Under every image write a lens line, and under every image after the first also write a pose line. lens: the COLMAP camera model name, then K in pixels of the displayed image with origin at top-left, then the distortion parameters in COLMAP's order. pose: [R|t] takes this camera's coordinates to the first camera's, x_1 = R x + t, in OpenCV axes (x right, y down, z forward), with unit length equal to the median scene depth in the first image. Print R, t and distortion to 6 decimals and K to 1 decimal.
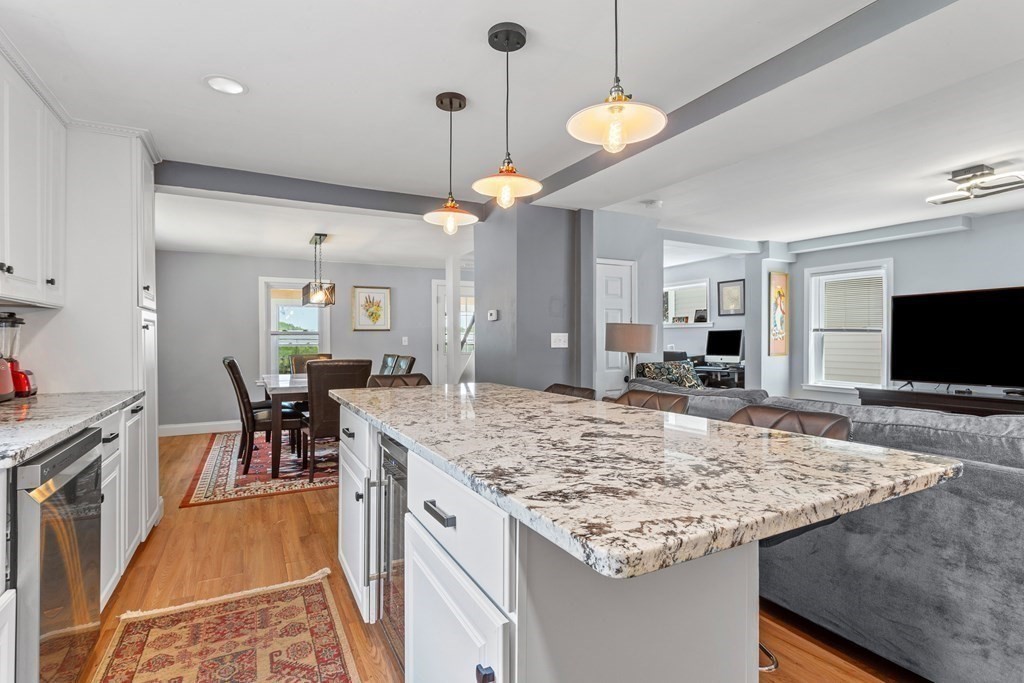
lens RADIAL K [[491.5, 0, 508.9], [0, 491.5, 342.2], [0, 0, 1]] dist [-0.002030, 0.001411]
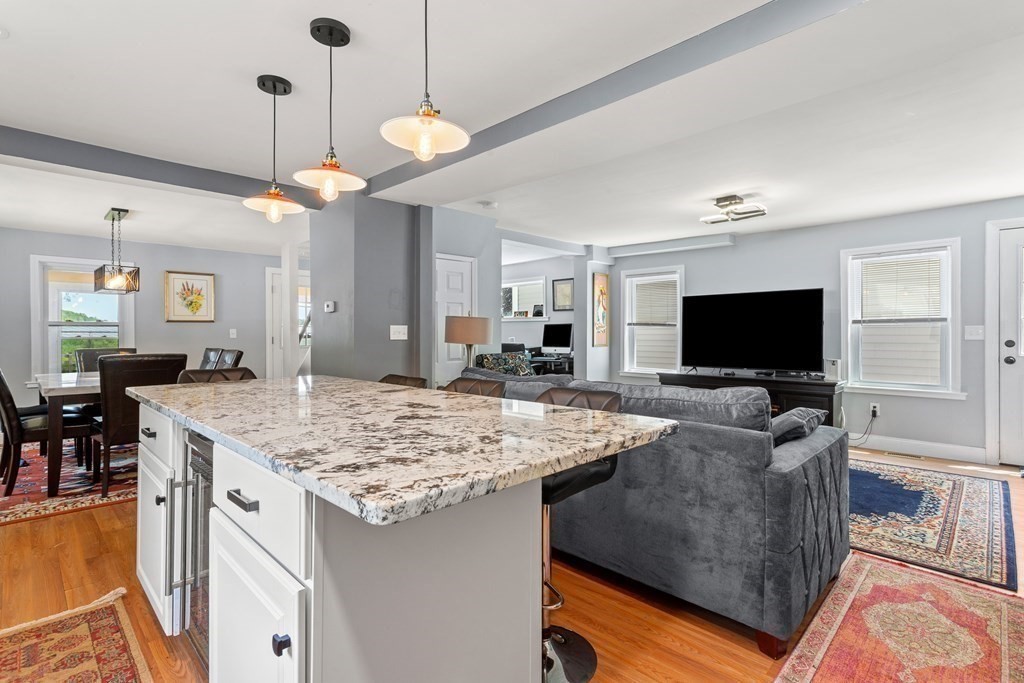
lens RADIAL K [[490.7, 0, 512.2], [0, 490.7, 335.1], [0, 0, 1]] dist [0.003834, 0.000502]
pose [[0.955155, -0.000037, 0.296107, 0.030624], [0.000282, 1.000000, -0.000784, 0.002801], [-0.296107, 0.000833, 0.955154, -0.045637]]
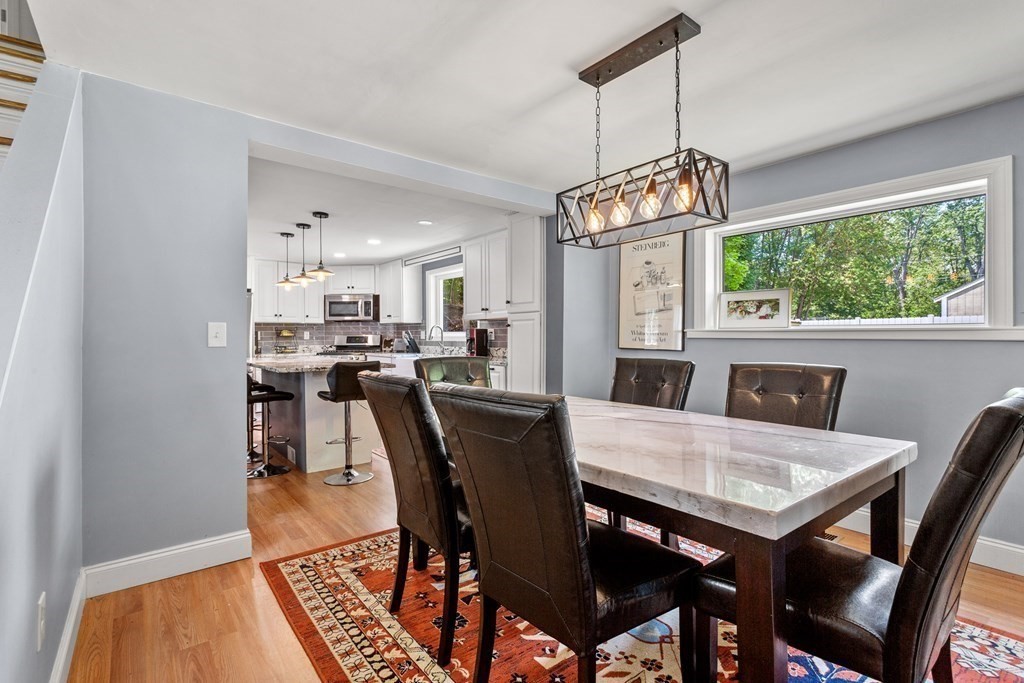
lens RADIAL K [[492.6, 0, 511.0], [0, 492.6, 330.6], [0, 0, 1]] dist [0.007130, 0.000159]
pose [[-0.984437, 0.003616, -0.175700, -0.373499], [0.005349, 0.999942, -0.009392, 0.003168], [0.175655, -0.010186, -0.984399, 2.208296]]
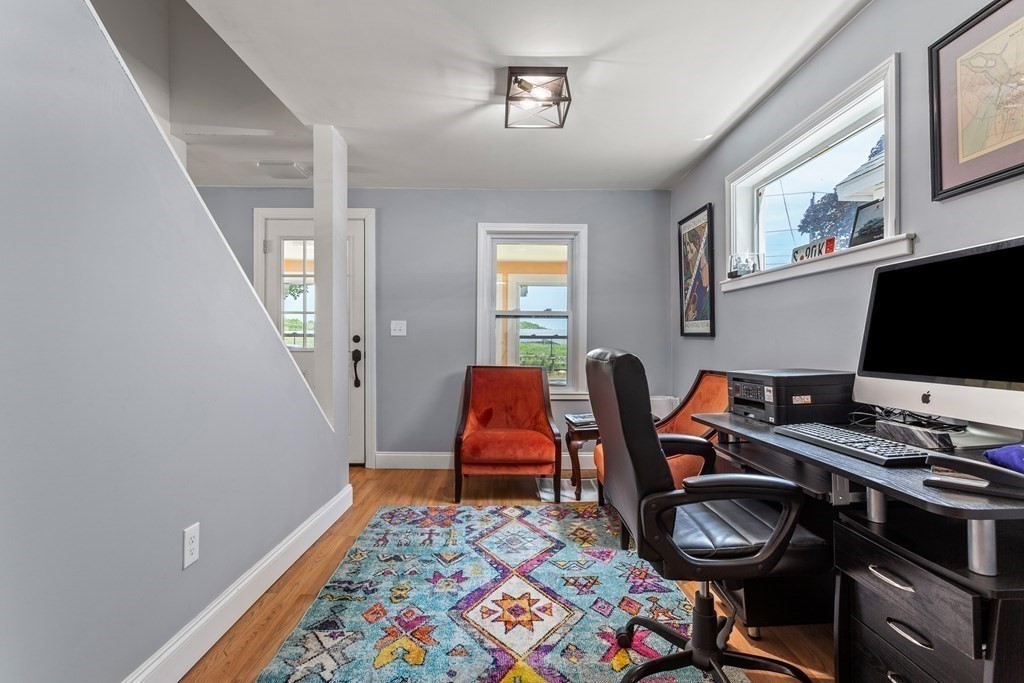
lens RADIAL K [[490.7, 0, 512.2], [0, 490.7, 335.1], [0, 0, 1]] dist [0.003834, 0.000502]
pose [[0.890533, 0.001044, -0.454917, 0.778119], [-0.006969, 0.999911, -0.011347, 0.025741], [0.454864, 0.013276, 0.890462, 1.554265]]
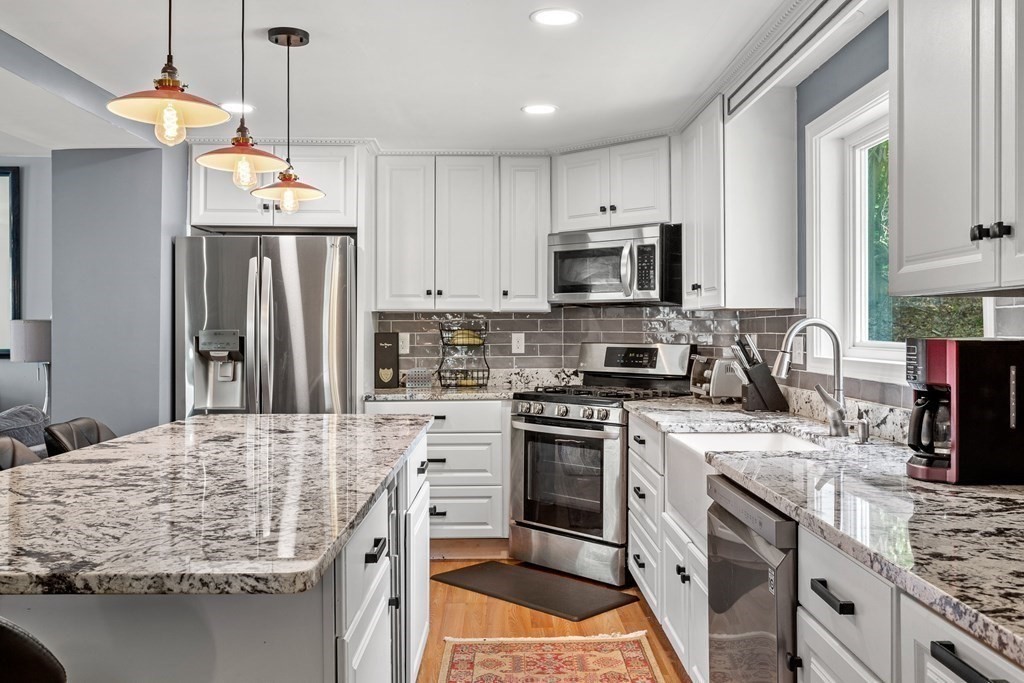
lens RADIAL K [[875.0, 0, 510.4], [0, 875.0, 323.5], [0, 0, 1]] dist [0.010648, -0.003356]
pose [[-0.887388, 0.004152, 0.461004, -0.565575], [0.001816, 0.999983, -0.005511, -0.029323], [-0.461019, -0.004053, -0.887381, 1.131942]]
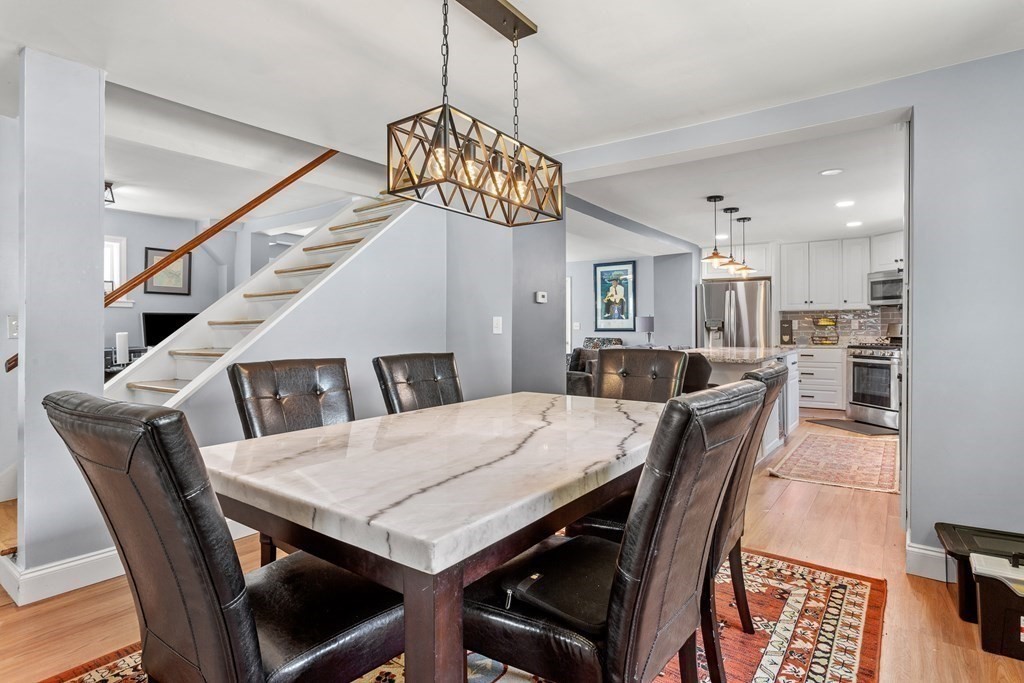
lens RADIAL K [[534.8, 0, 510.2], [0, 534.8, 325.2], [0, 0, 1]] dist [0.000128, 0.000170]
pose [[-0.435412, 0.007487, 0.900200, -1.159479], [0.006093, 0.999967, -0.005369, 0.005223], [-0.900211, 0.003147, -0.435443, 1.857500]]
